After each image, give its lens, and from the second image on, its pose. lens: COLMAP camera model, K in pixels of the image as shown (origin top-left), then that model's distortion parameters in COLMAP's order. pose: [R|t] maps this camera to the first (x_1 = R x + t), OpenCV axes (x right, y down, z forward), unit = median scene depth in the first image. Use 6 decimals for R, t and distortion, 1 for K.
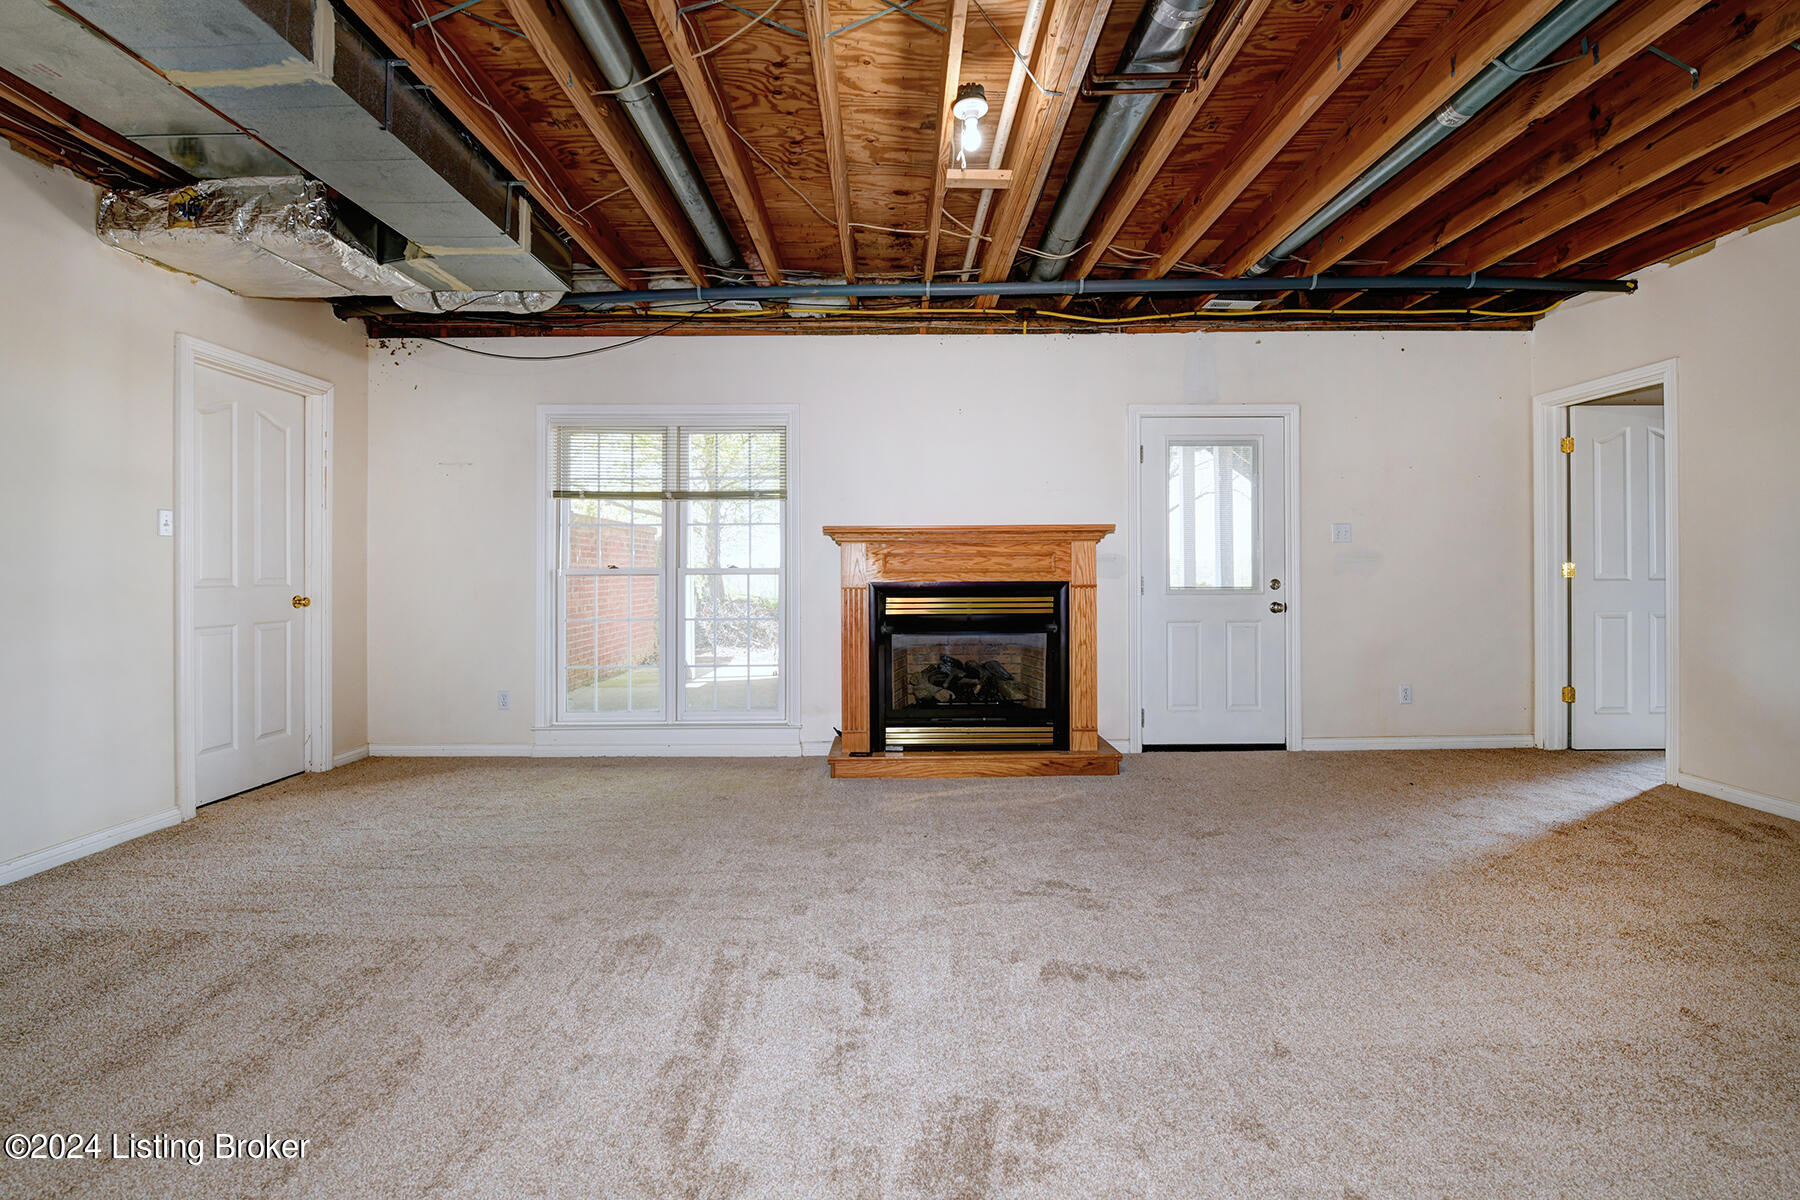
lens RADIAL K [[800.9, 0, 892.3], [0, 800.9, 581.2], [0, 0, 1]] dist [-0.008918, -0.005720]
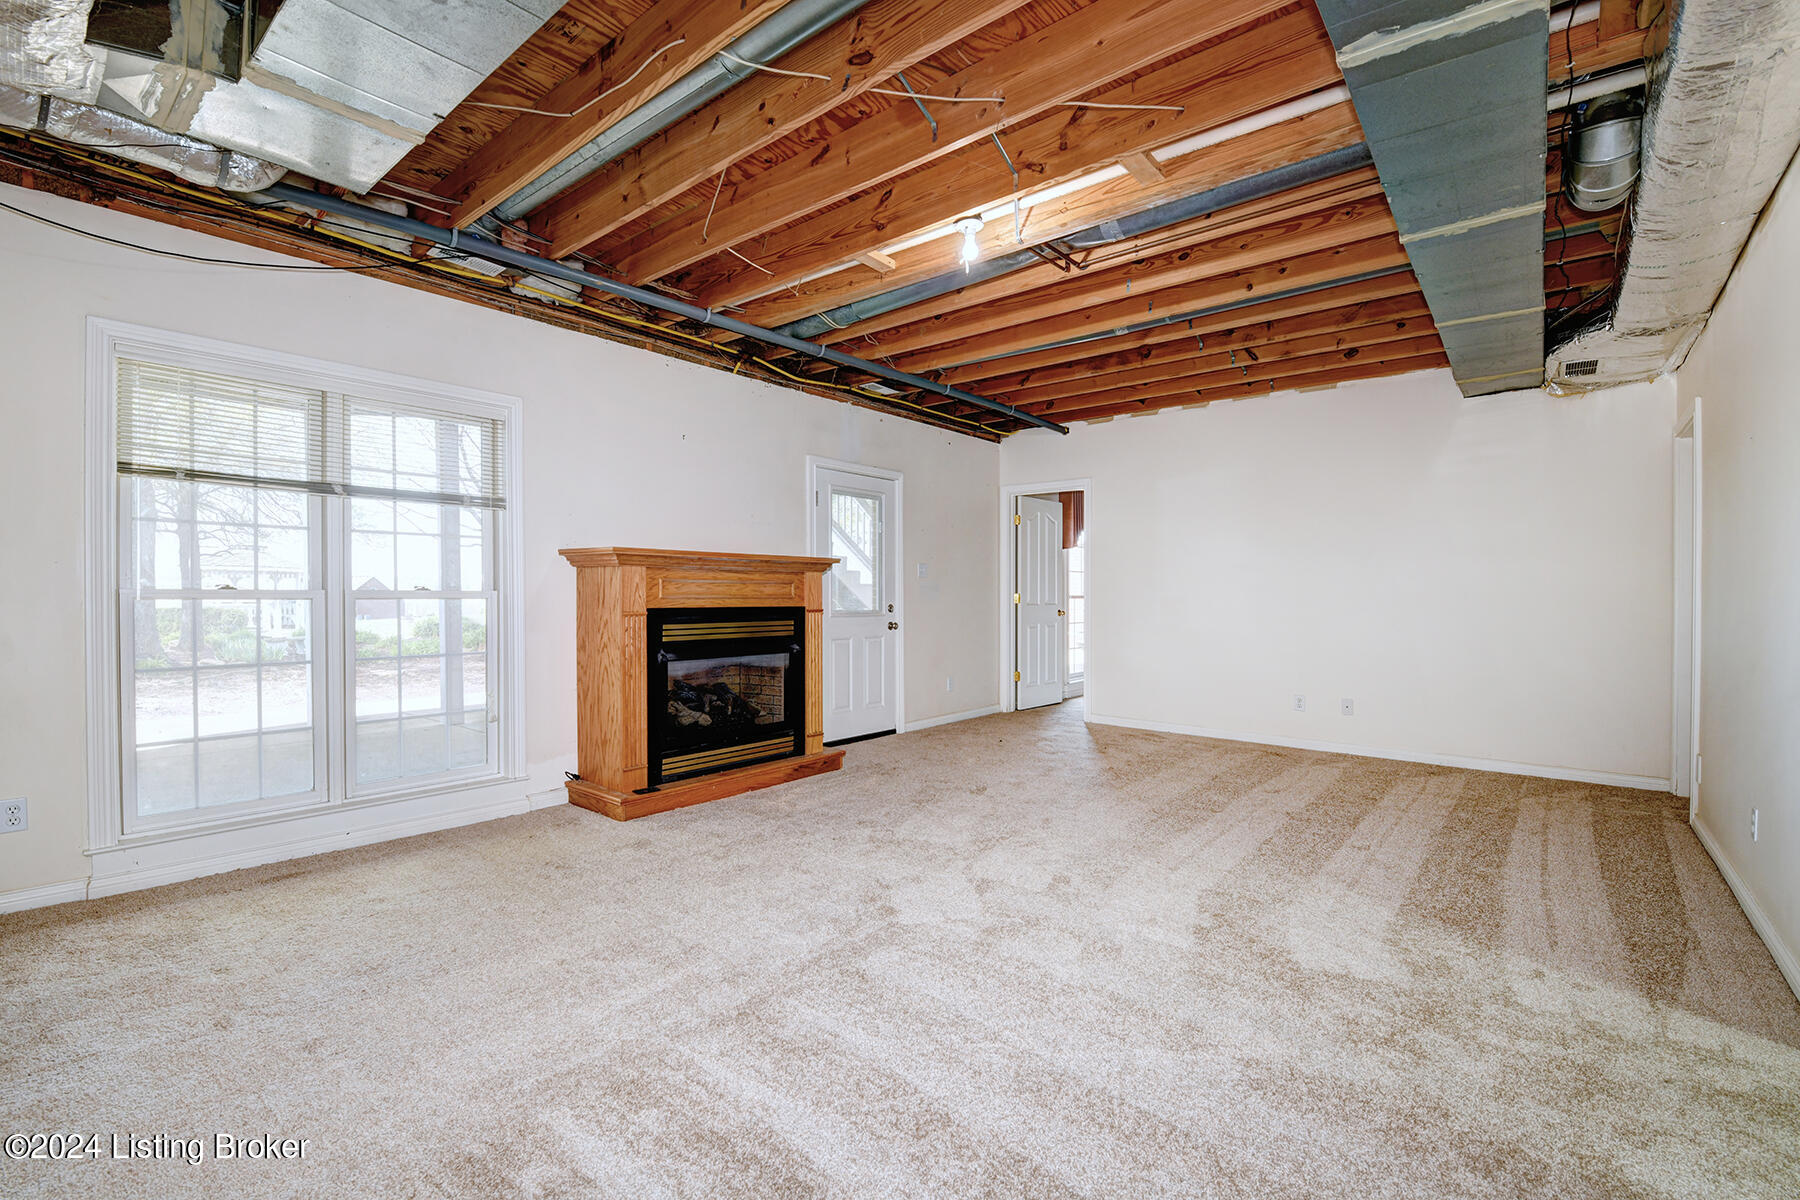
lens RADIAL K [[800.9, 0, 885.1], [0, 800.9, 609.0], [0, 0, 1]] dist [-0.008918, -0.005720]
pose [[0.644449, -0.005589, 0.764627, -0.561414], [-0.003797, 0.999938, 0.010508, -0.009018], [-0.764638, -0.009675, 0.644388, 0.172181]]
